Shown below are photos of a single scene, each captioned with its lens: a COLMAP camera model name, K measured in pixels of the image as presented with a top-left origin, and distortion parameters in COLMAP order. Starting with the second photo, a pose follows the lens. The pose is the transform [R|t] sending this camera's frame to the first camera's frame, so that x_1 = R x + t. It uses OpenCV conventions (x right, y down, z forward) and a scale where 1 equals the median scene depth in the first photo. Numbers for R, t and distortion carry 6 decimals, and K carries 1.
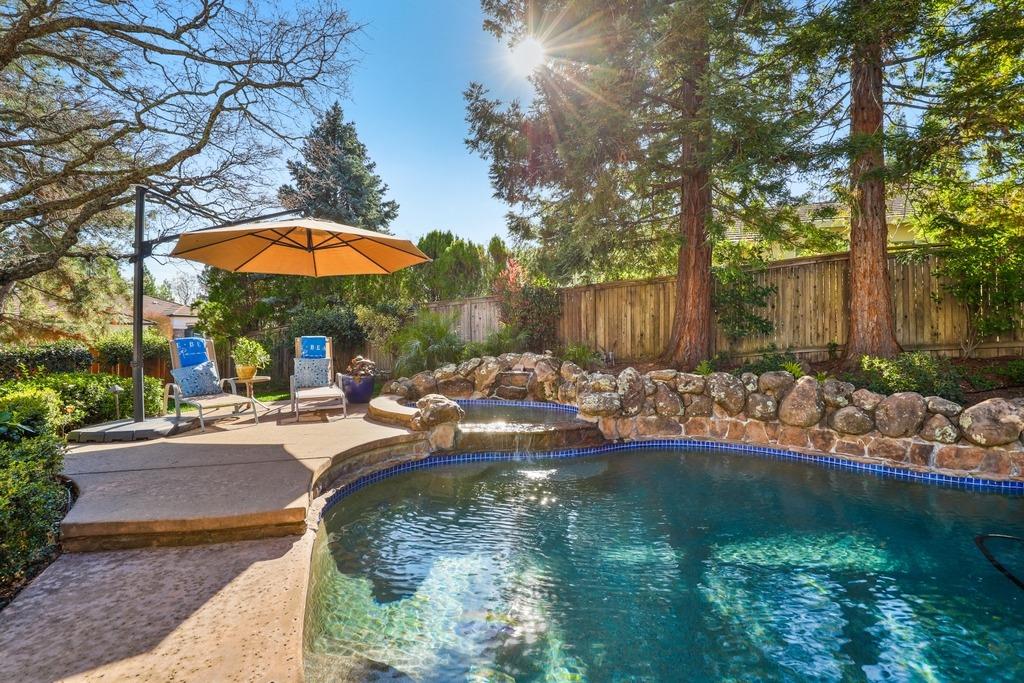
lens RADIAL K [[481.1, 0, 509.9], [0, 481.1, 338.2], [0, 0, 1]] dist [-0.022064, 0.000530]
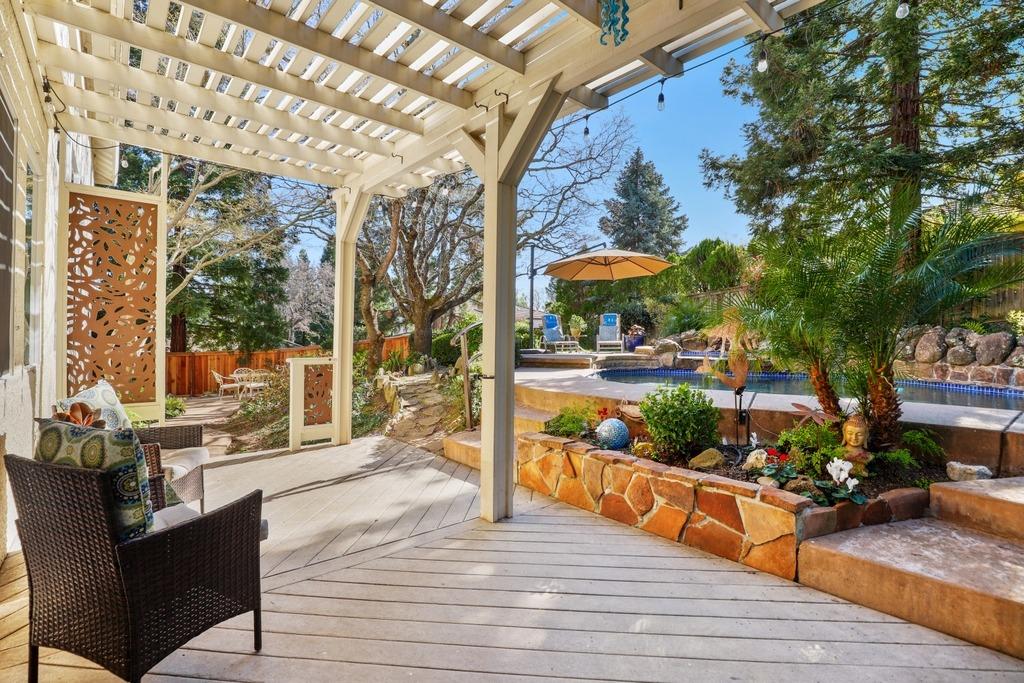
lens RADIAL K [[481.1, 0, 509.9], [0, 481.1, 338.2], [0, 0, 1]] dist [-0.022064, 0.000530]
pose [[0.794618, 0.000154, -0.607110, 0.387202], [-0.004786, 0.999970, -0.006011, 0.103696], [0.607091, 0.007682, 0.794595, -0.651827]]
